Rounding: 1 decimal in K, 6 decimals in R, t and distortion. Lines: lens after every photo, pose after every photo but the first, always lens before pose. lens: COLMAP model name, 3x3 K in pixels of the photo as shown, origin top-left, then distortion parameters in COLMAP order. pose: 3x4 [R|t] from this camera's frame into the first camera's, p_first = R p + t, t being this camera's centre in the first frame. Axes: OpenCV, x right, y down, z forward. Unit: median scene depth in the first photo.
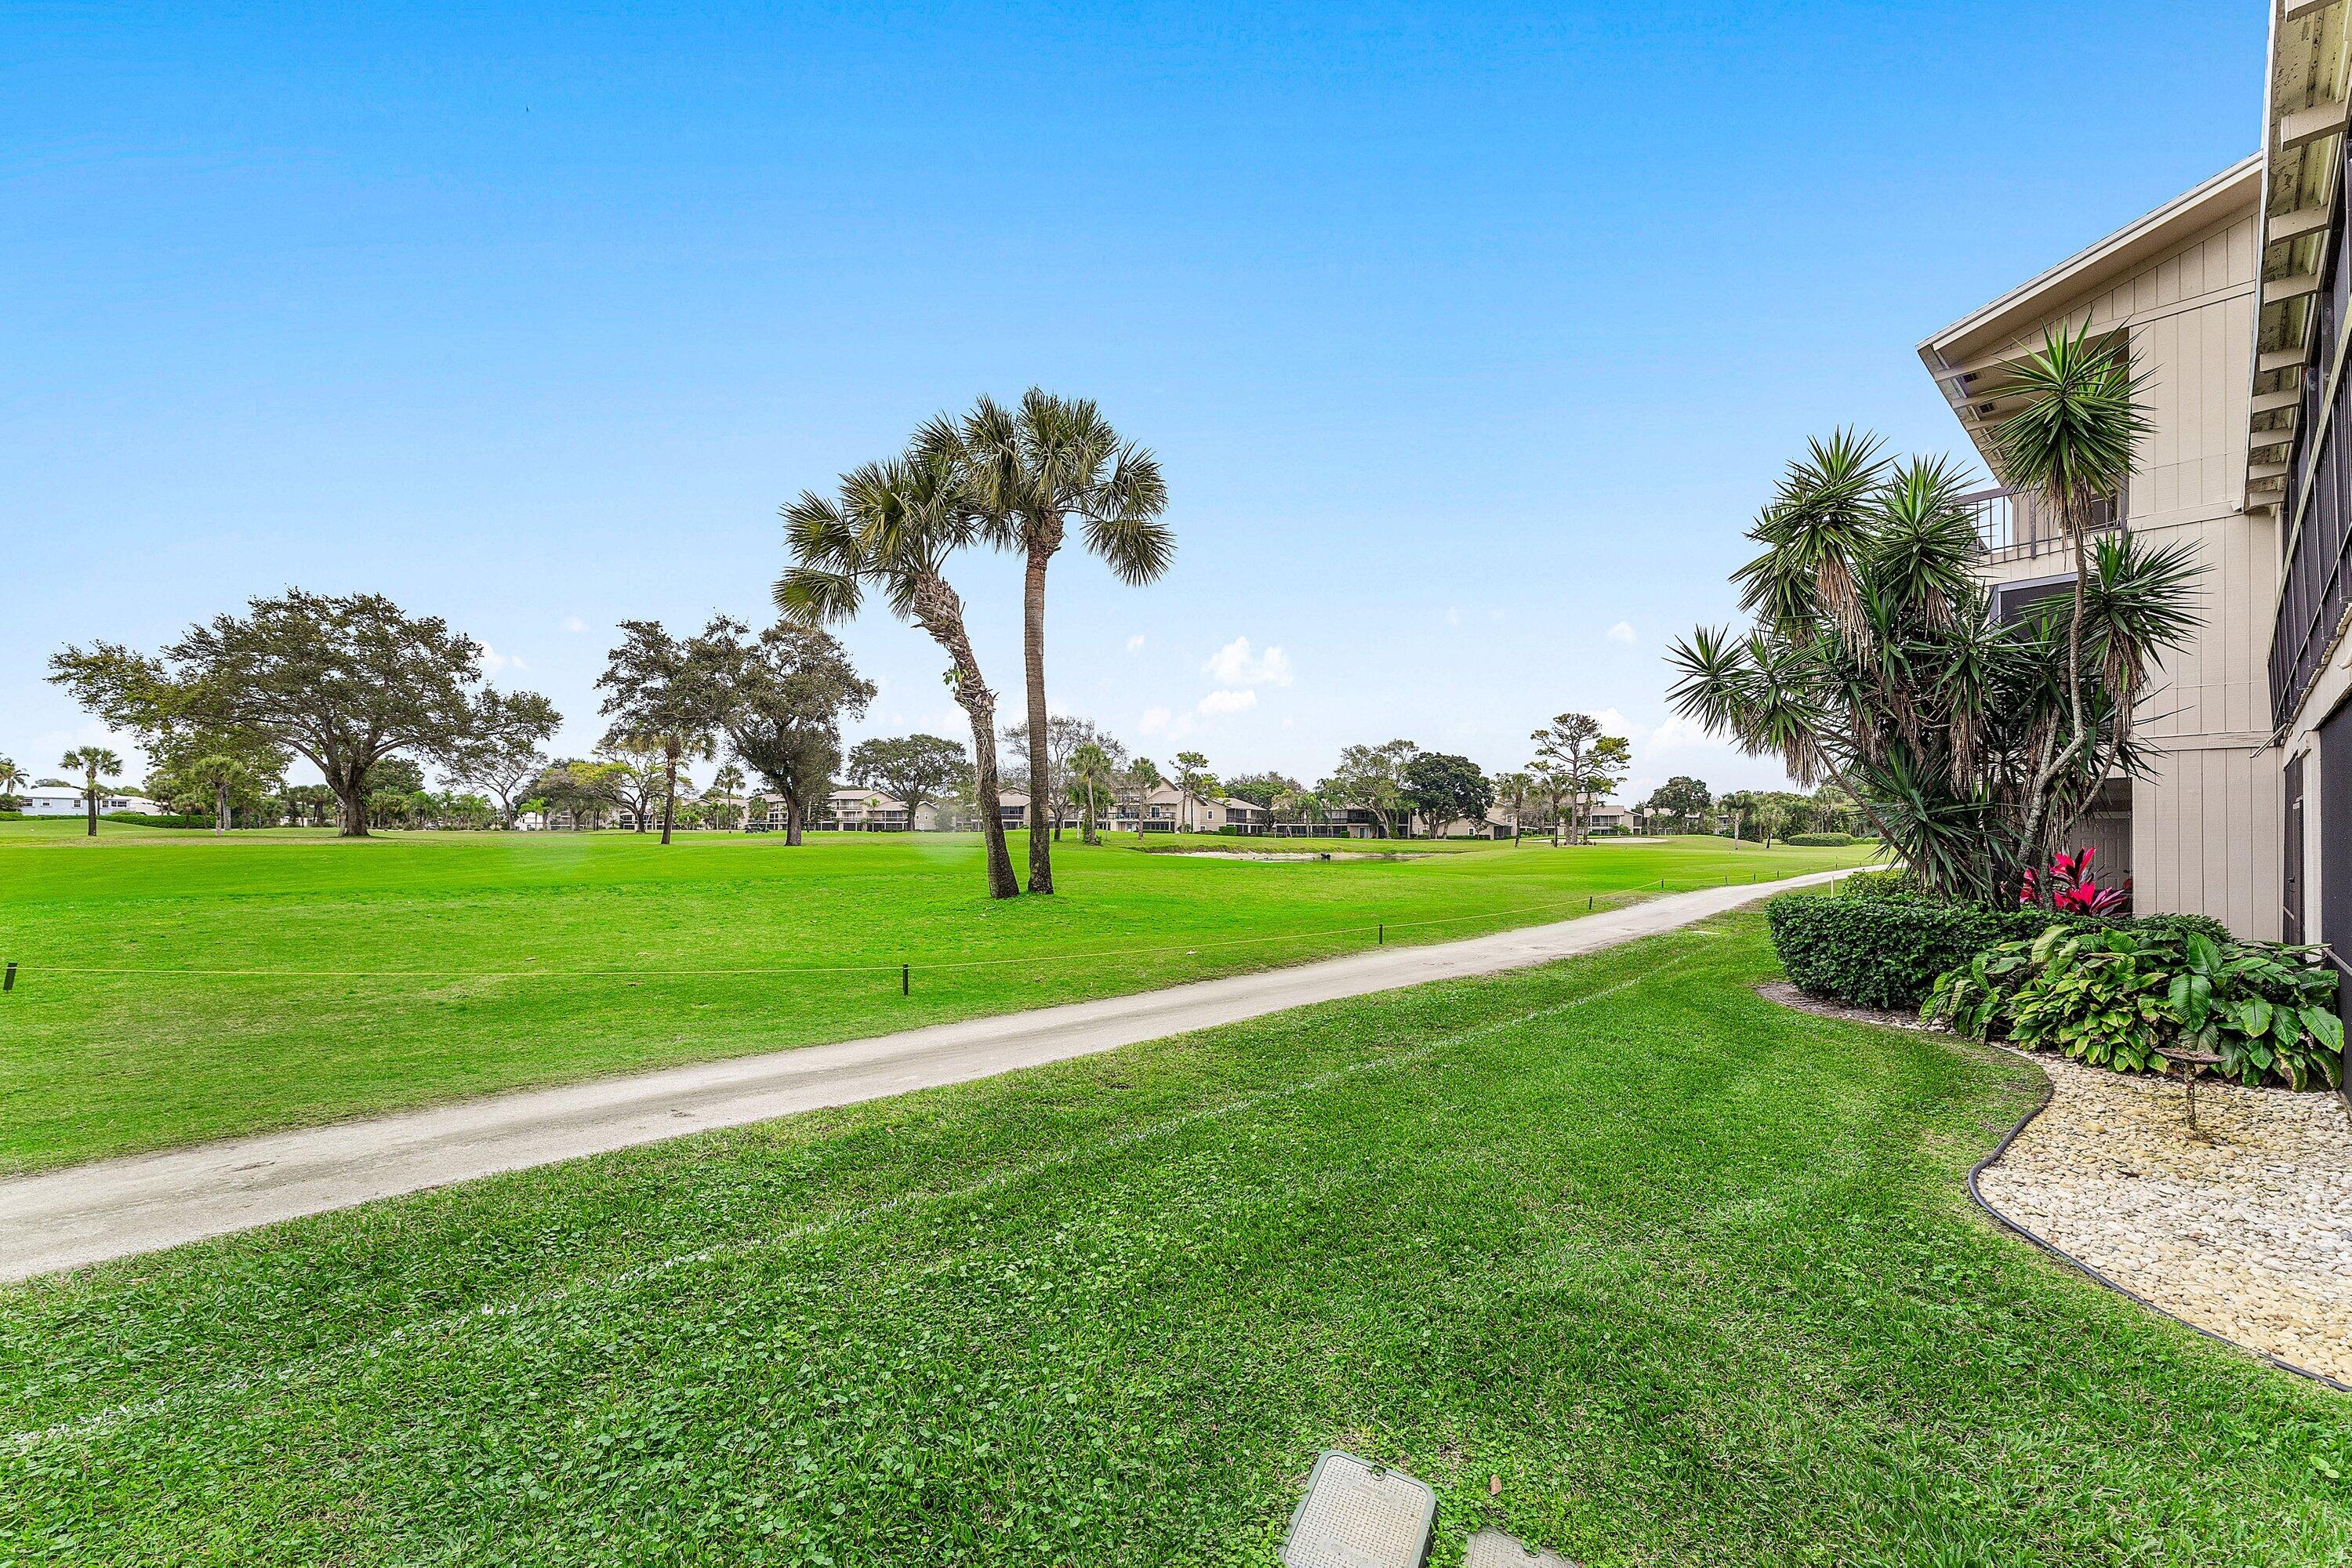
lens RADIAL K [[1002.0, 0, 1181.2], [0, 1002.0, 805.5], [0, 0, 1]] dist [-0.005314, -0.000300]
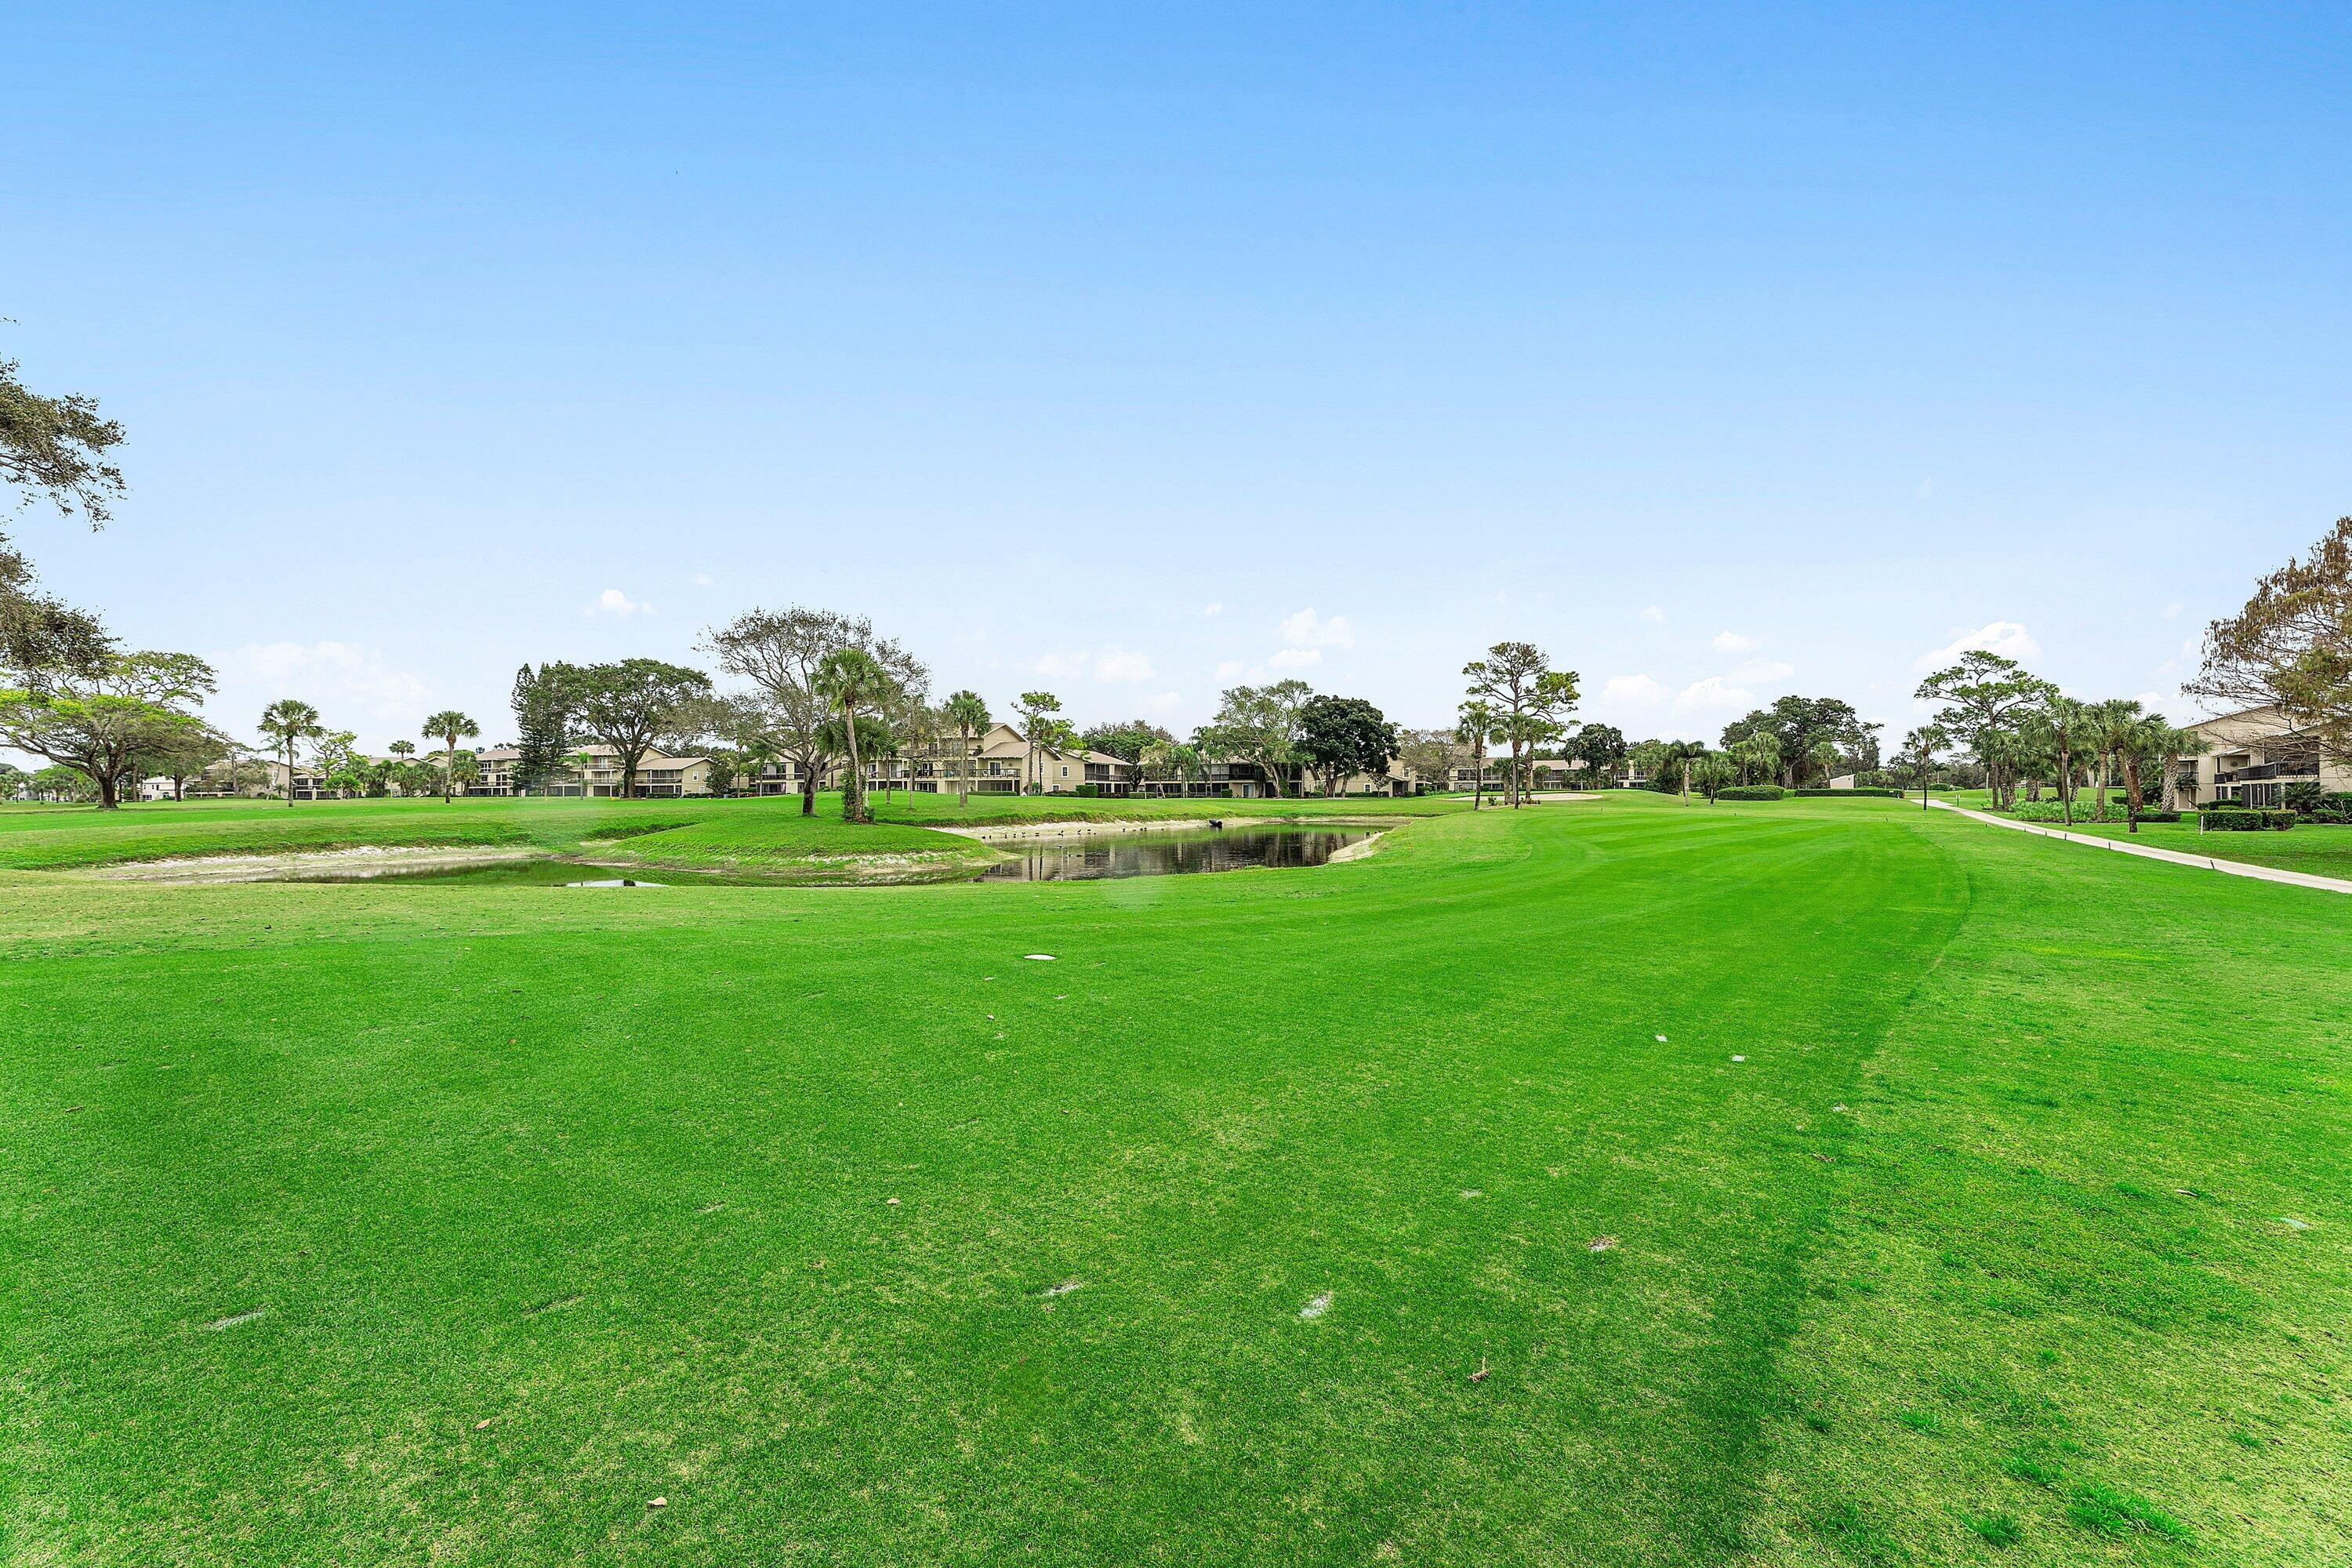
lens RADIAL K [[1002.0, 0, 1191.9], [0, 1002.0, 784.4], [0, 0, 1]] dist [-0.005314, -0.000300]
pose [[0.988426, -0.010960, 0.151308, 0.007831], [0.007667, 0.999721, 0.022328, 0.002427], [-0.151510, -0.020910, 0.988235, 0.180977]]
